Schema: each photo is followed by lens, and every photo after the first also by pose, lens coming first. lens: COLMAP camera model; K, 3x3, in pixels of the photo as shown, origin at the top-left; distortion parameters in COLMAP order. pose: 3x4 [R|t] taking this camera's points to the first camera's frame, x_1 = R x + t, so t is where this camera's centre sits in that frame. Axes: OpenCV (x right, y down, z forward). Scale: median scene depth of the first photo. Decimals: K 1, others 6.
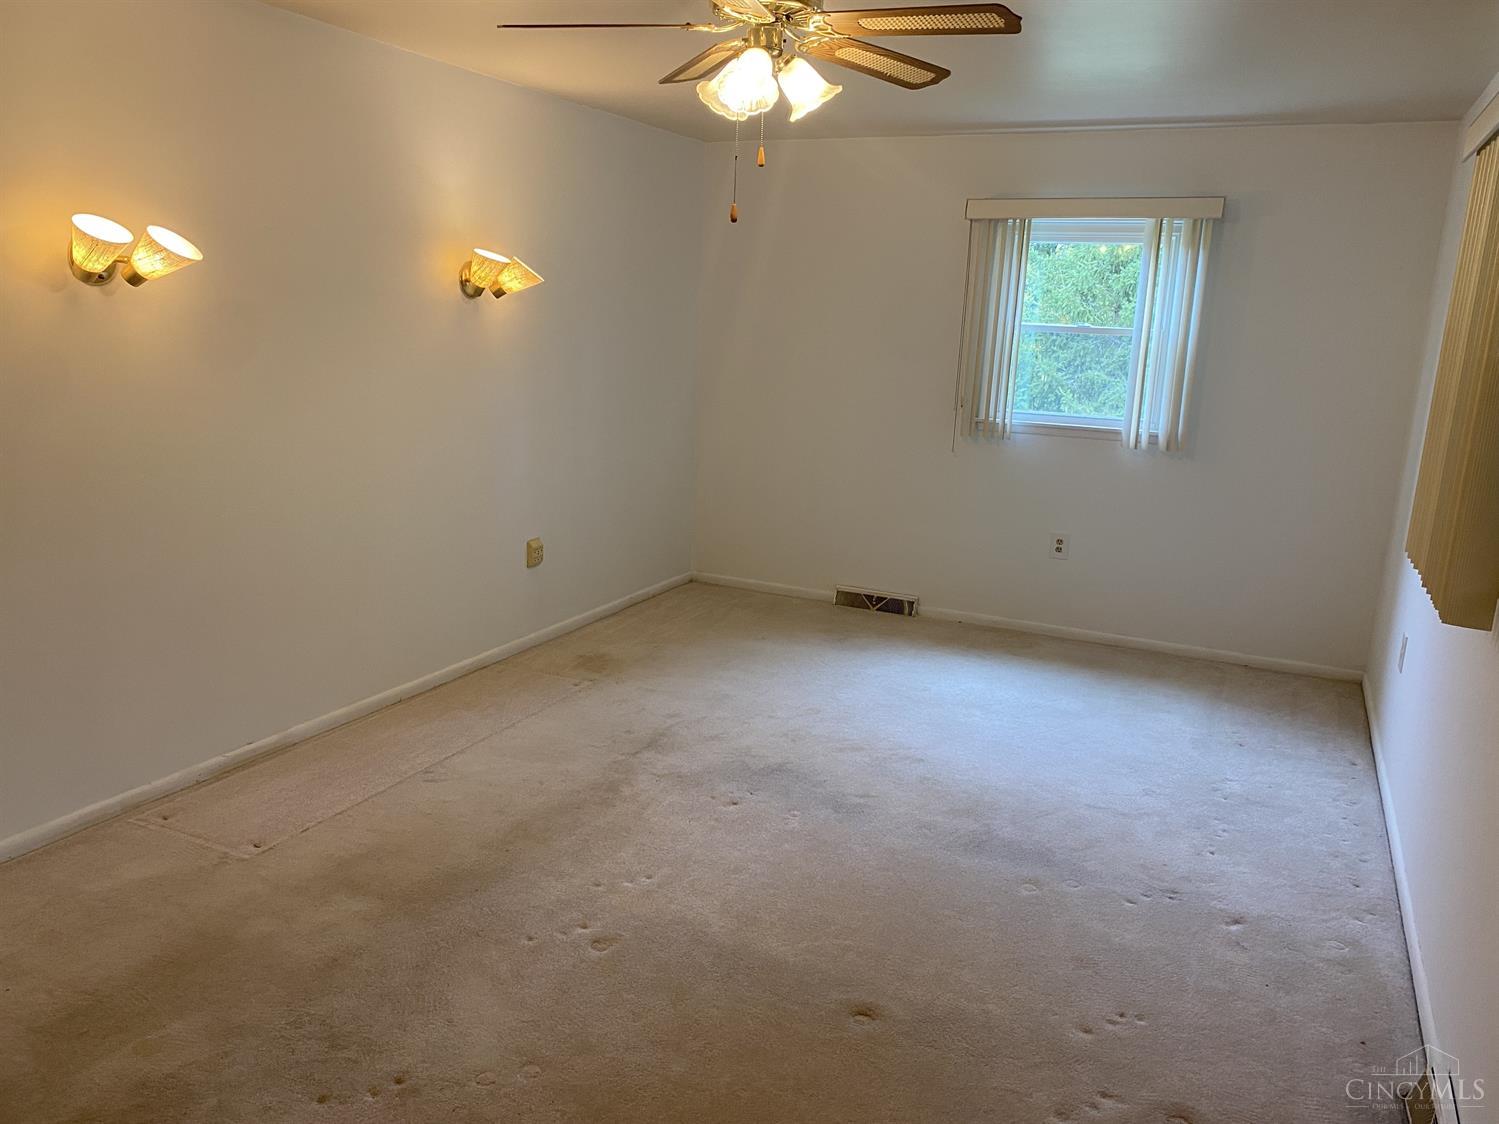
lens RADIAL K [[1158.9, 0, 749.5], [0, 1158.9, 562.0], [0, 0, 1]] dist [-0.008486, -0.006774]
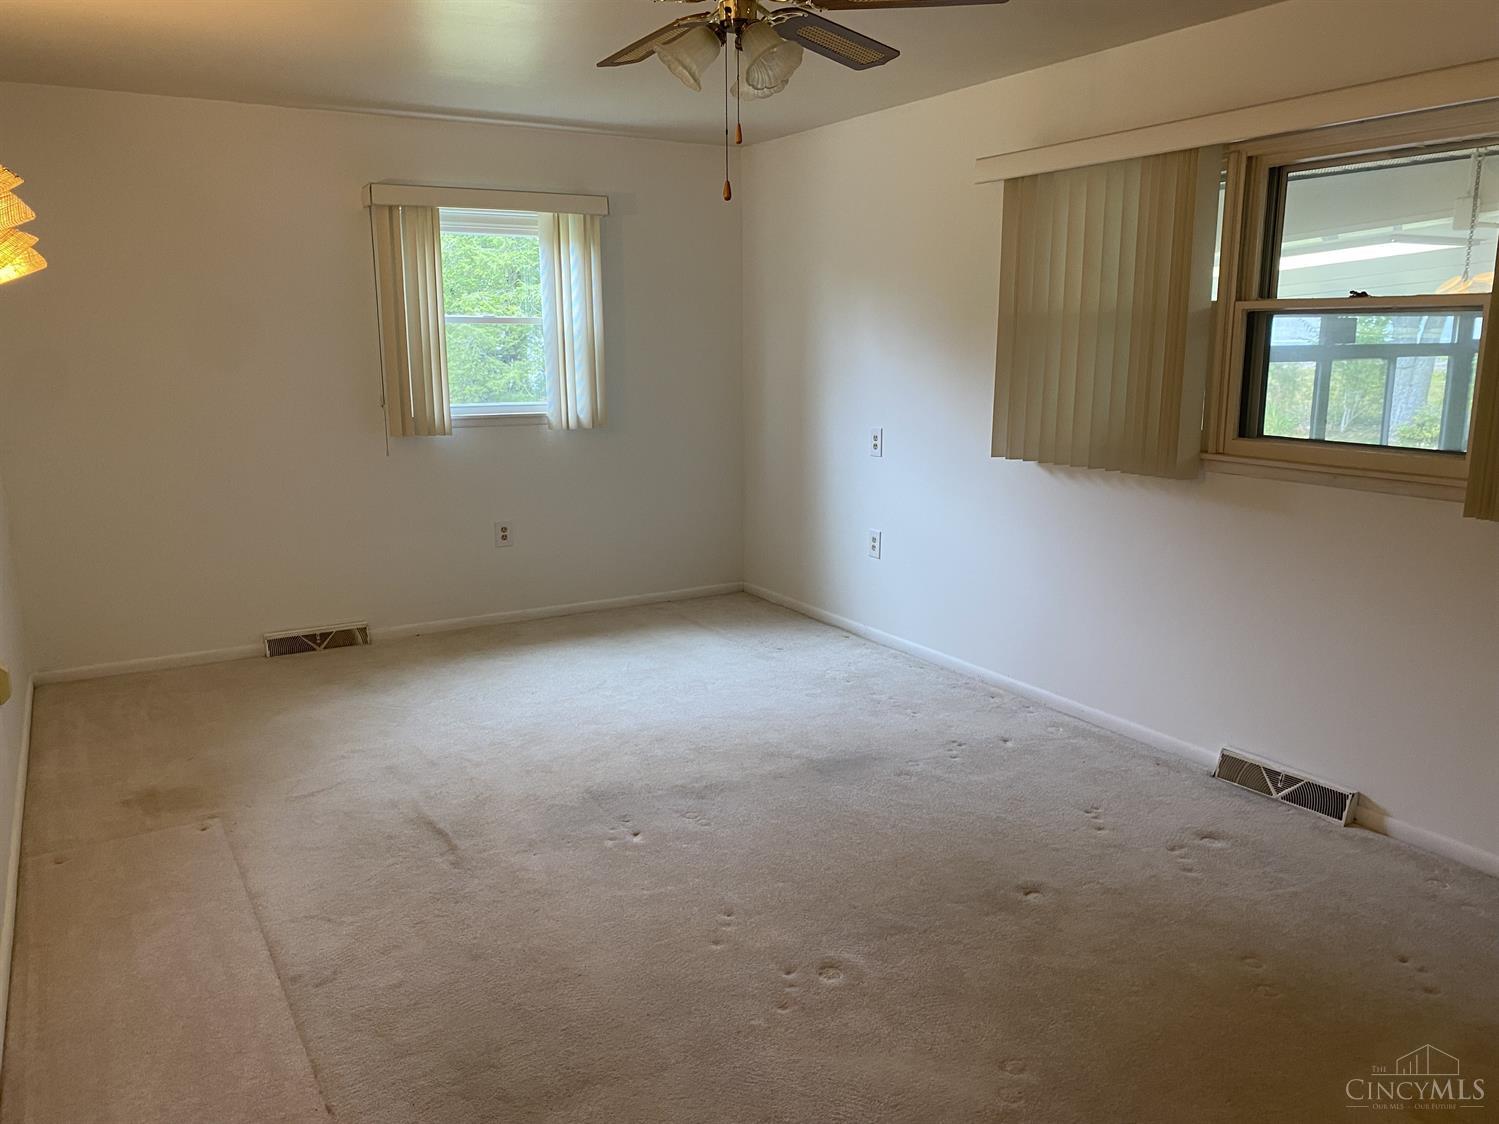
lens RADIAL K [[1101.2, 0, 749.5], [0, 1101.2, 562.0], [0, 0, 1]] dist [0.005402, 0.001722]
pose [[0.548896, -0.203126, 0.810835, -0.431250], [0.207623, 0.972756, 0.103139, -0.047727], [-0.809695, 0.111736, 0.576115, 0.289786]]
